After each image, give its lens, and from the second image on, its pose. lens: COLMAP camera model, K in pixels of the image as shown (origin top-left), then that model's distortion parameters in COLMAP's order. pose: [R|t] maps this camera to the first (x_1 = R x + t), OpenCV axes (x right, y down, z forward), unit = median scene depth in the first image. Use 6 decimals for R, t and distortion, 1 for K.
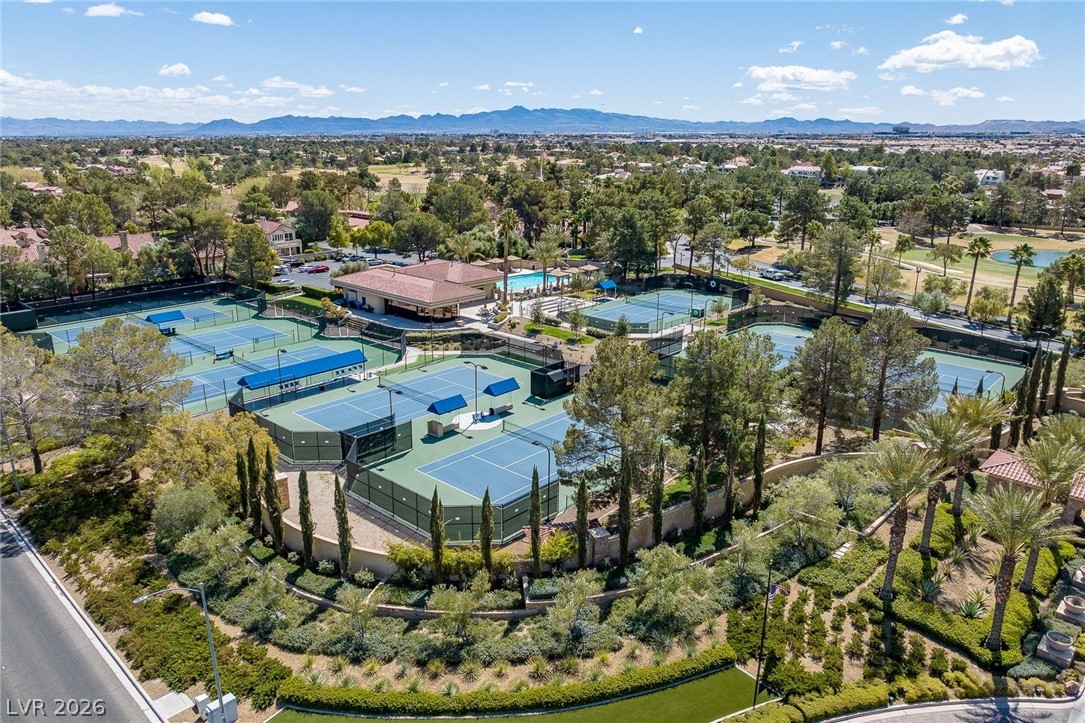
lens RADIAL K [[763.2, 0, 540.9], [0, 763.2, 361.5], [0, 0, 1]] dist [0.070564, -0.069276]
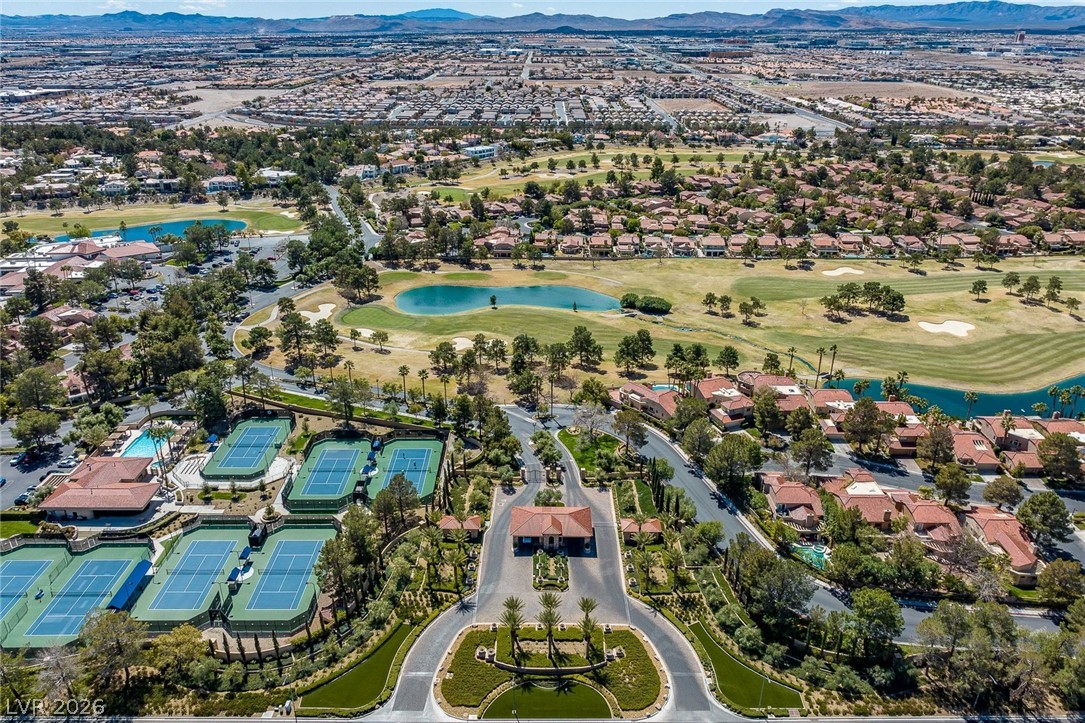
lens RADIAL K [[770.7, 0, 544.5], [0, 770.7, 358.4], [0, 0, 1]] dist [-0.053984, 0.033514]
pose [[0.730890, -0.269612, 0.626984, -1.135514], [0.204444, 0.962969, 0.175766, -1.253291], [-0.651155, -0.000283, 0.758945, -2.090932]]
